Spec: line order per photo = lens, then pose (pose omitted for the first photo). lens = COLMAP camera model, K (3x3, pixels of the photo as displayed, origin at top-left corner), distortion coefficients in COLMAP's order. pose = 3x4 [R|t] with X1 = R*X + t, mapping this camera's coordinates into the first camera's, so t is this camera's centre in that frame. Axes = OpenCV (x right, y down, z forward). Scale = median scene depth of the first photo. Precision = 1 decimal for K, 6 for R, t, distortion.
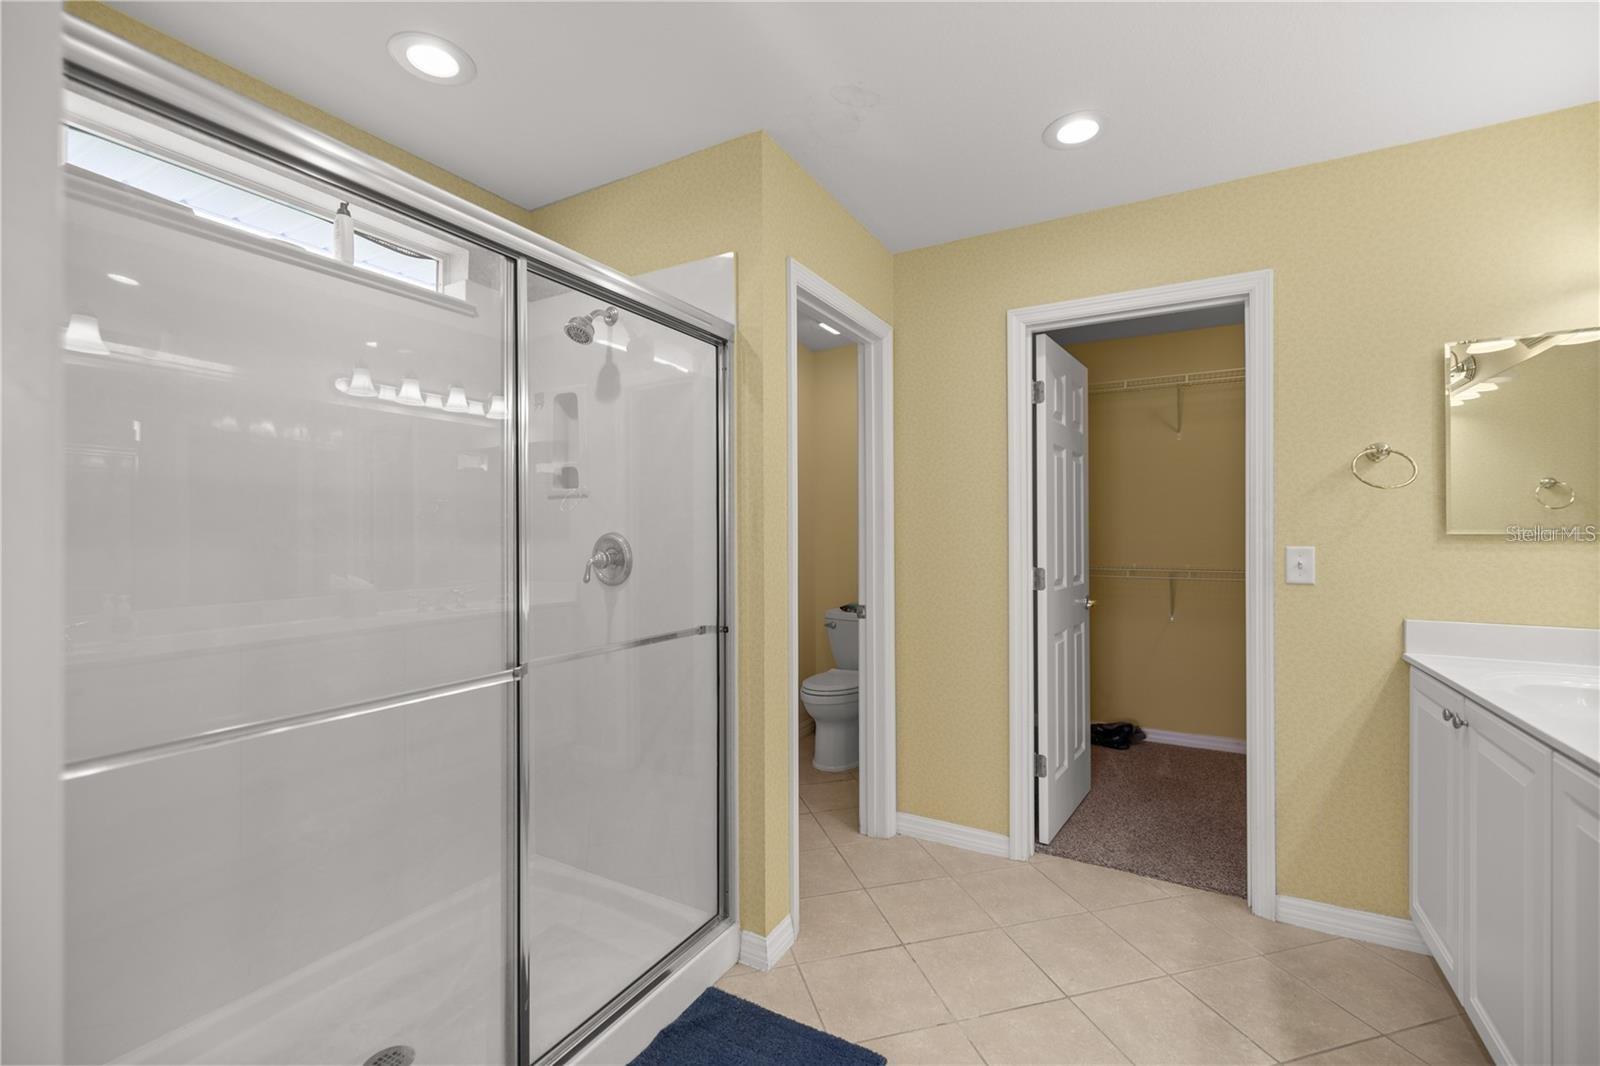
lens RADIAL K [[678.6, 0, 800.7], [0, 678.6, 533.9], [0, 0, 1]] dist [0.010881, -0.000643]
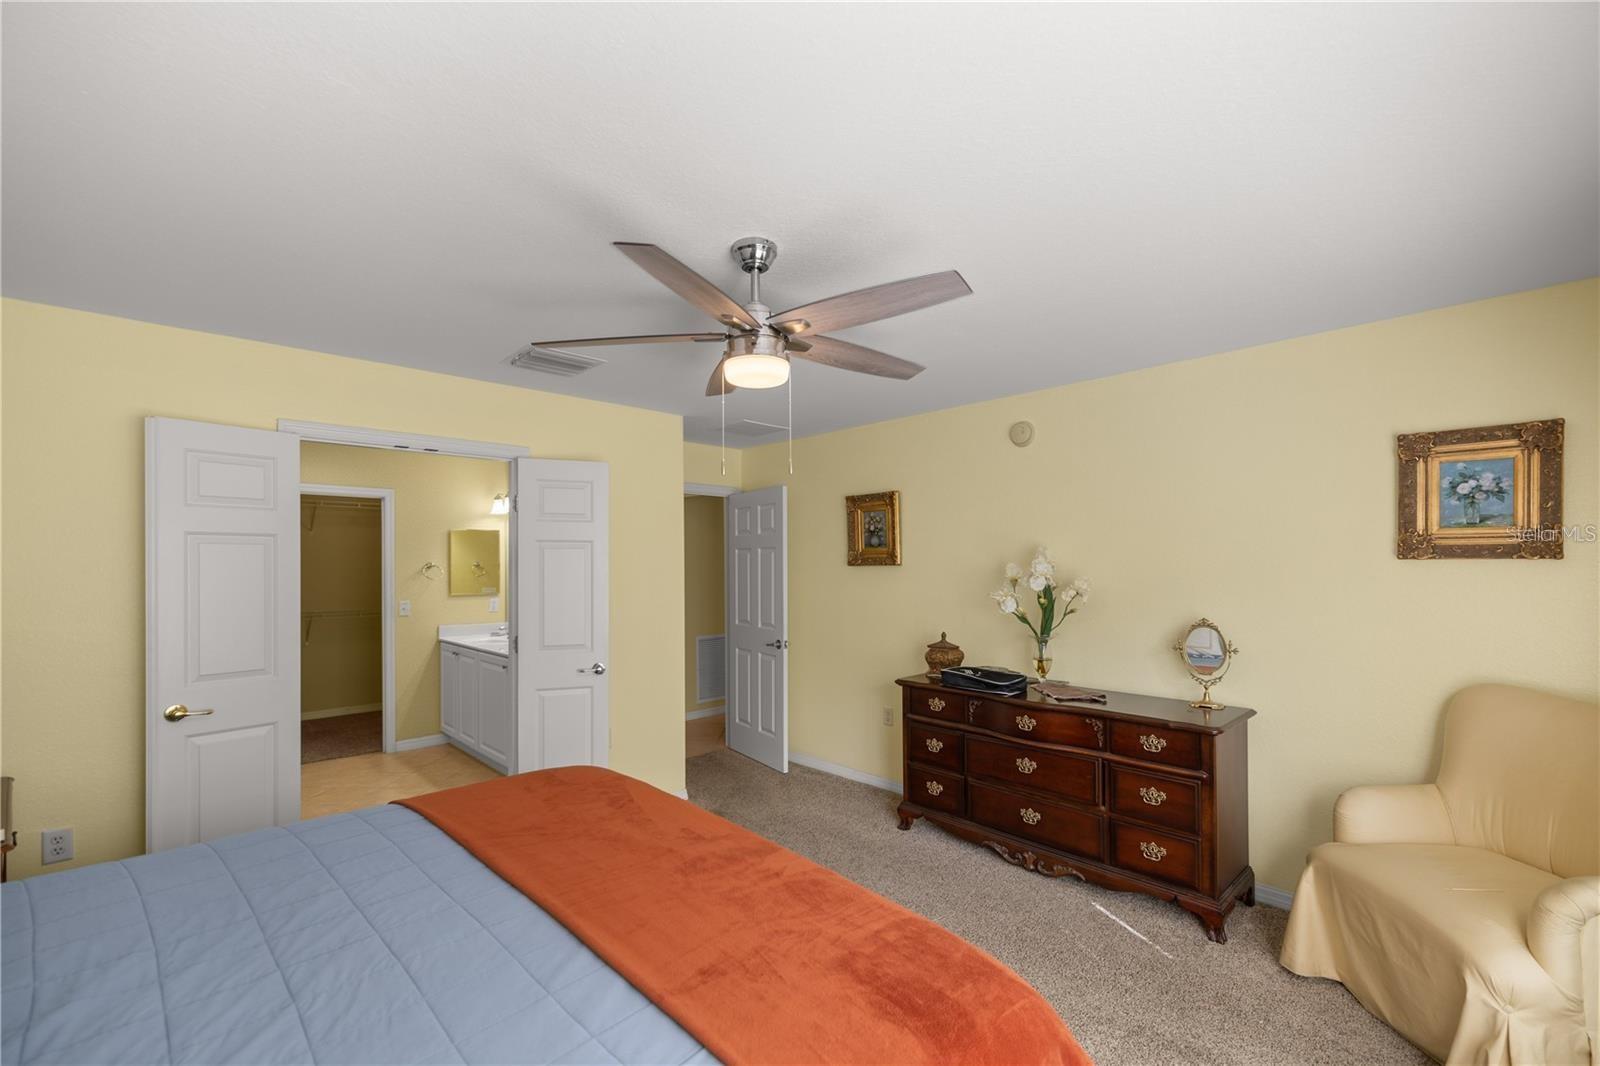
lens RADIAL K [[678.6, 0, 795.7], [0, 678.6, 564.0], [0, 0, 1]] dist [0.010881, -0.000643]
pose [[0.300523, 0.002040, 0.953772, -1.109954], [0.006876, 0.999967, -0.004305, -0.088201], [-0.953750, 0.007852, 0.300500, -1.023724]]
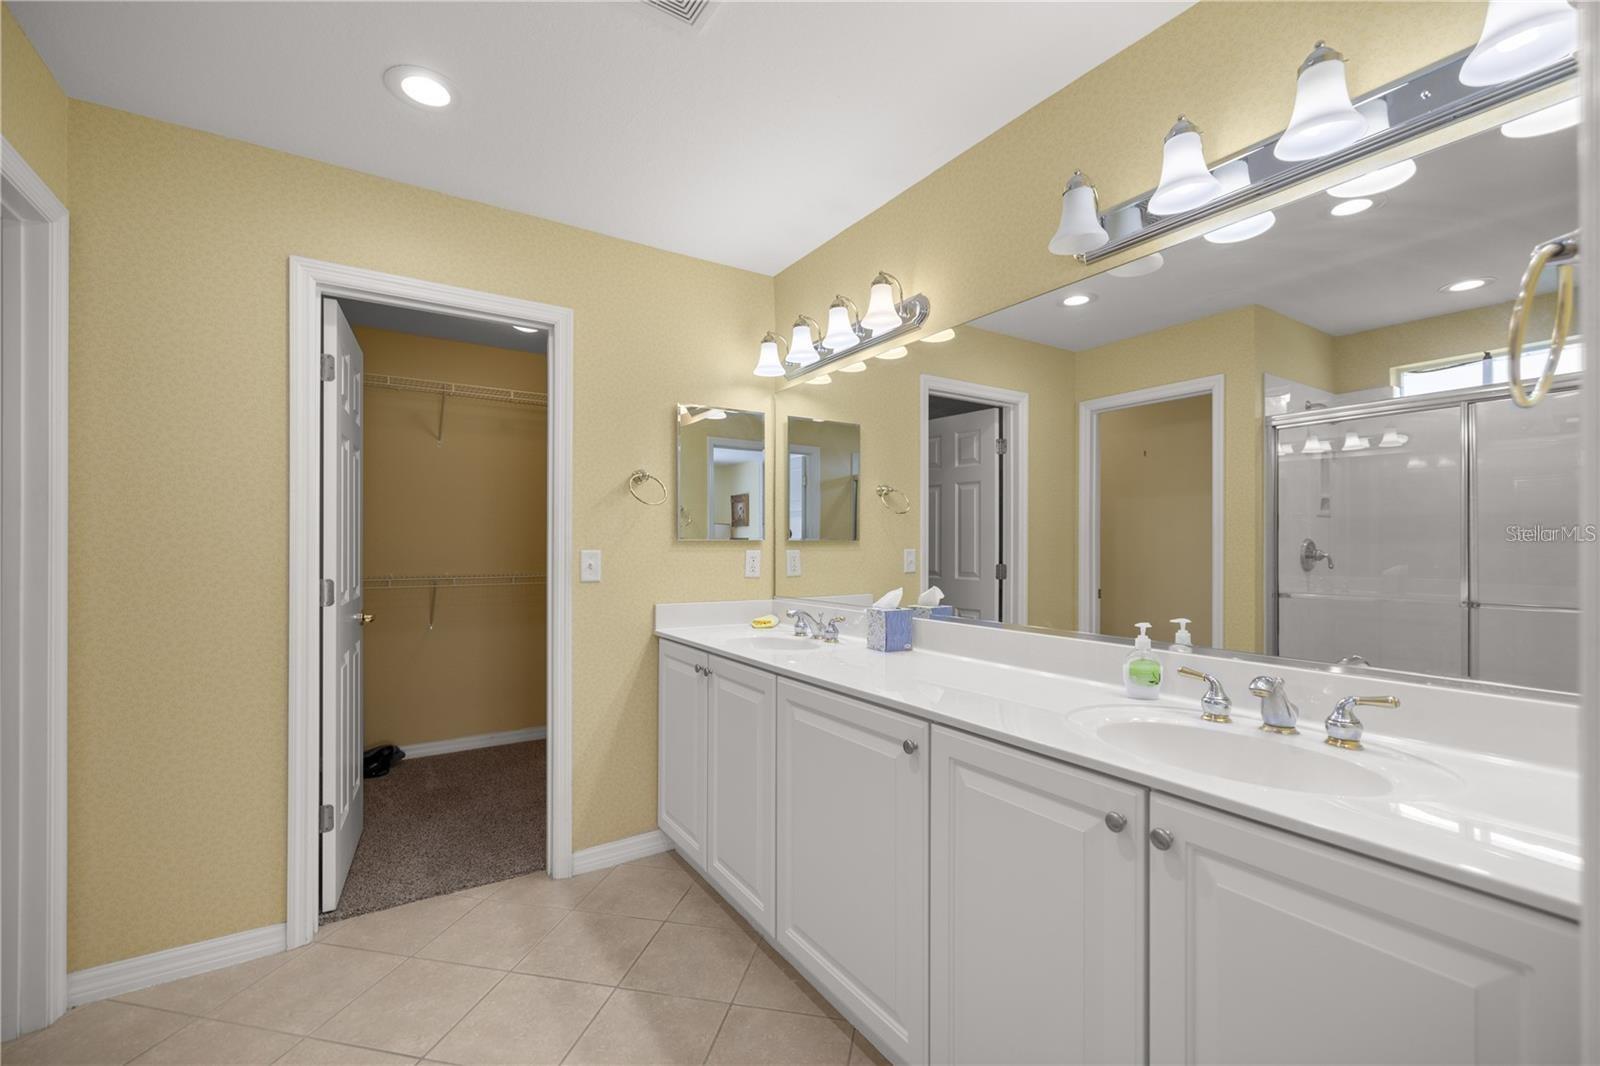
lens RADIAL K [[678.6, 0, 799.5], [0, 678.6, 540.6], [0, 0, 1]] dist [0.010881, -0.000643]
pose [[0.470599, 0.008073, 0.882310, -0.125208], [-0.001761, 0.999965, -0.008210, 0.009627], [-0.882345, 0.002309, 0.470597, 0.111117]]
